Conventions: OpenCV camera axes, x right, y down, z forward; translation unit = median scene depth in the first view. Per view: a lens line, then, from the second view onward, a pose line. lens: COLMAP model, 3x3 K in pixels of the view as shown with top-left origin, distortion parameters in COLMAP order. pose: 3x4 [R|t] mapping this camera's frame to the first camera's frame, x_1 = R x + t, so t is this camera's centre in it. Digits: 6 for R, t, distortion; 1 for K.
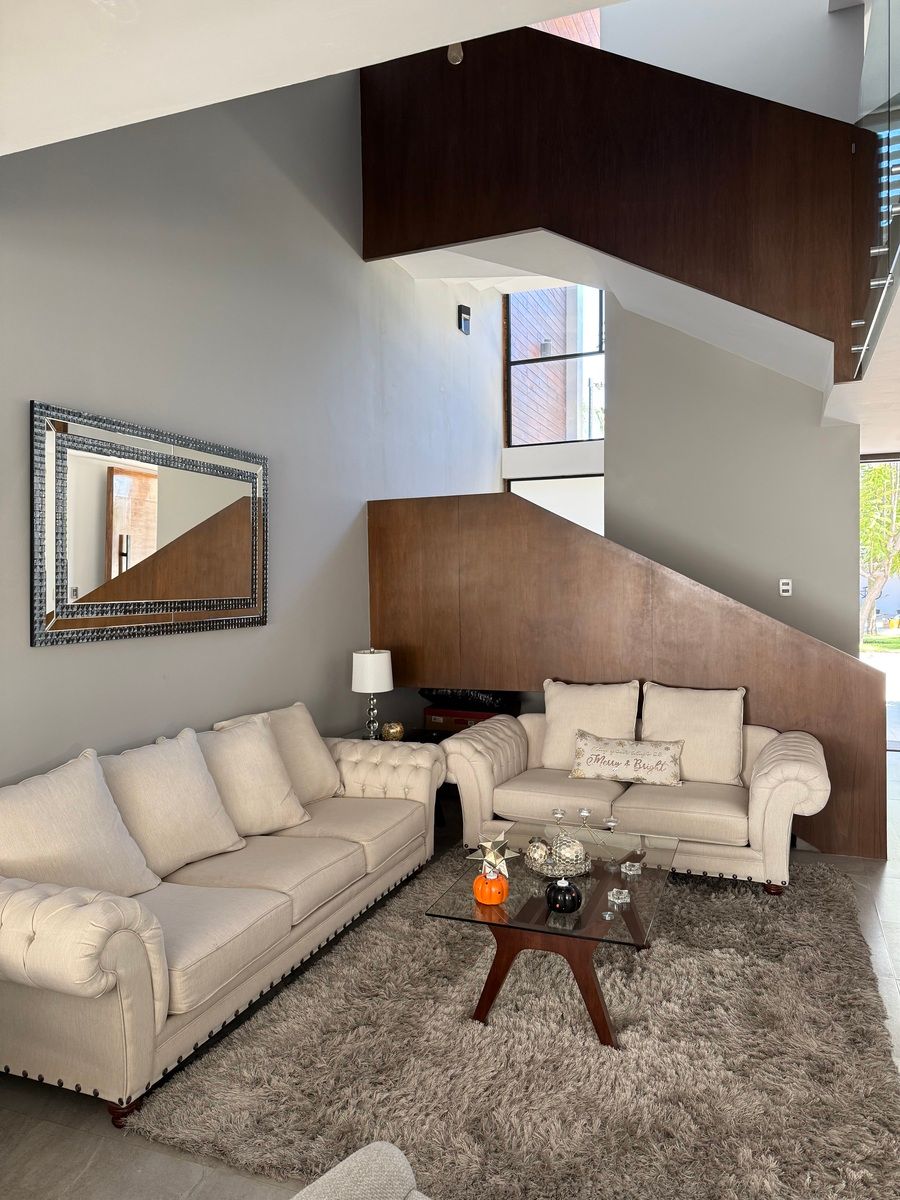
lens RADIAL K [[847.0, 0, 442.0], [0, 847.0, 593.3], [0, 0, 1]] dist [0.046011, -0.051506]
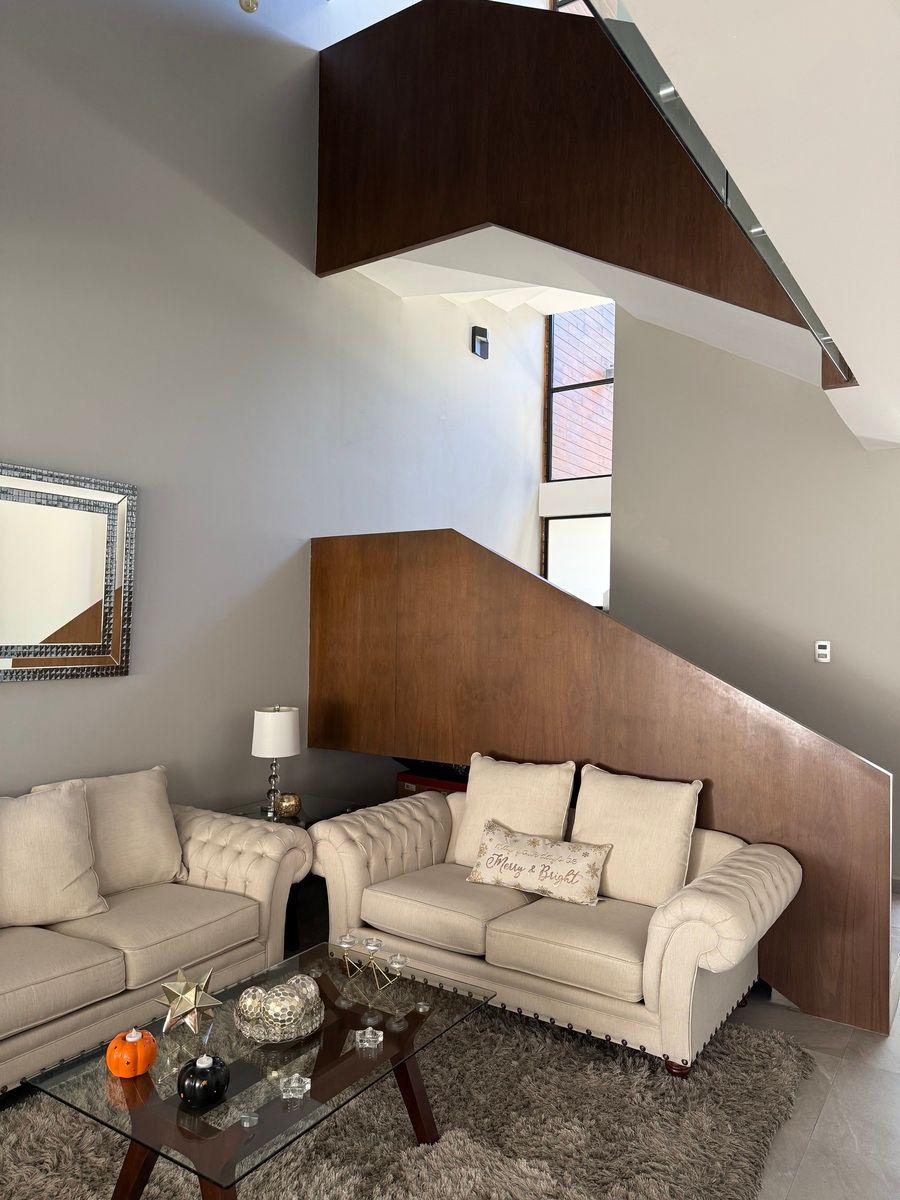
lens RADIAL K [[847.0, 0, 457.5], [0, 847.0, 592.3], [0, 0, 1]] dist [0.046011, -0.051506]
pose [[0.978397, 0.019792, -0.205786, 0.294137], [-0.030650, 0.998293, -0.049712, -0.014795], [0.204451, 0.054945, 0.977334, 0.190357]]
